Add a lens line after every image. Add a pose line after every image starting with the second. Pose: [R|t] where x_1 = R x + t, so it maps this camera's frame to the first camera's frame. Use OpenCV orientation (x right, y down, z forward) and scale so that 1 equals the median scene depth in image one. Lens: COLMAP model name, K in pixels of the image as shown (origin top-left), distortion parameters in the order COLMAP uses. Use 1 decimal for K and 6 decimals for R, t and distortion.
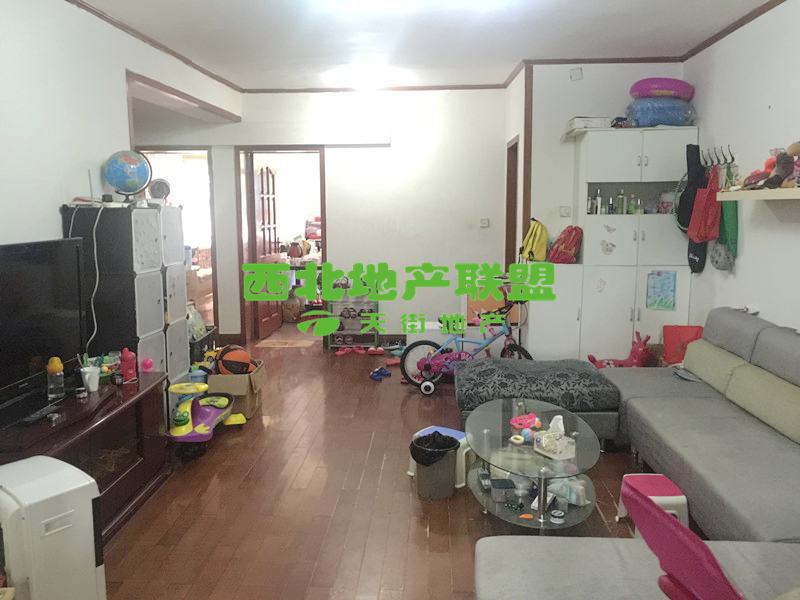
lens RADIAL K [[677.7, 0, 400.0], [0, 677.7, 300.0], [0, 0, 1]] dist [0.042621, -0.003183]
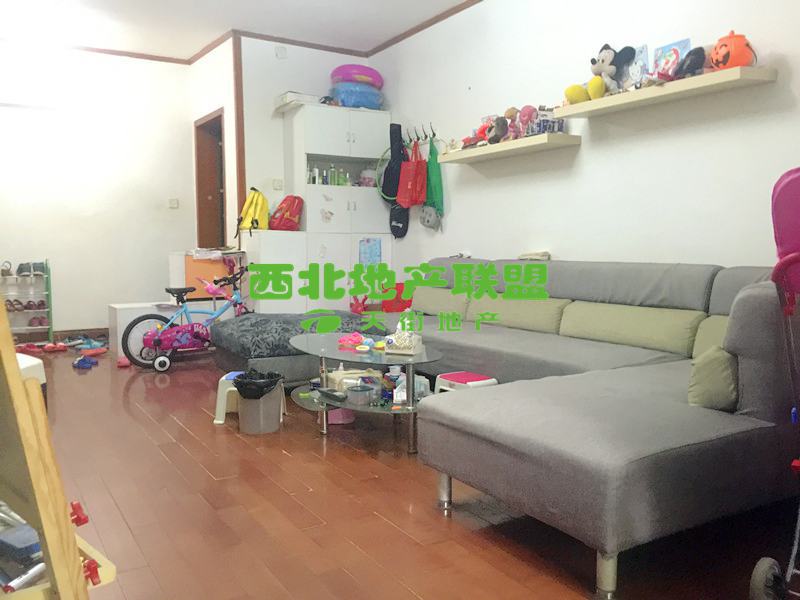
lens RADIAL K [[677.7, 0, 400.0], [0, 677.7, 300.0], [0, 0, 1]] dist [0.042621, -0.003183]
pose [[0.828901, -0.045784, 0.557519, -0.199753], [0.073104, 0.996964, -0.026817, 0.092049], [-0.554598, 0.062986, 0.829731, 0.059292]]
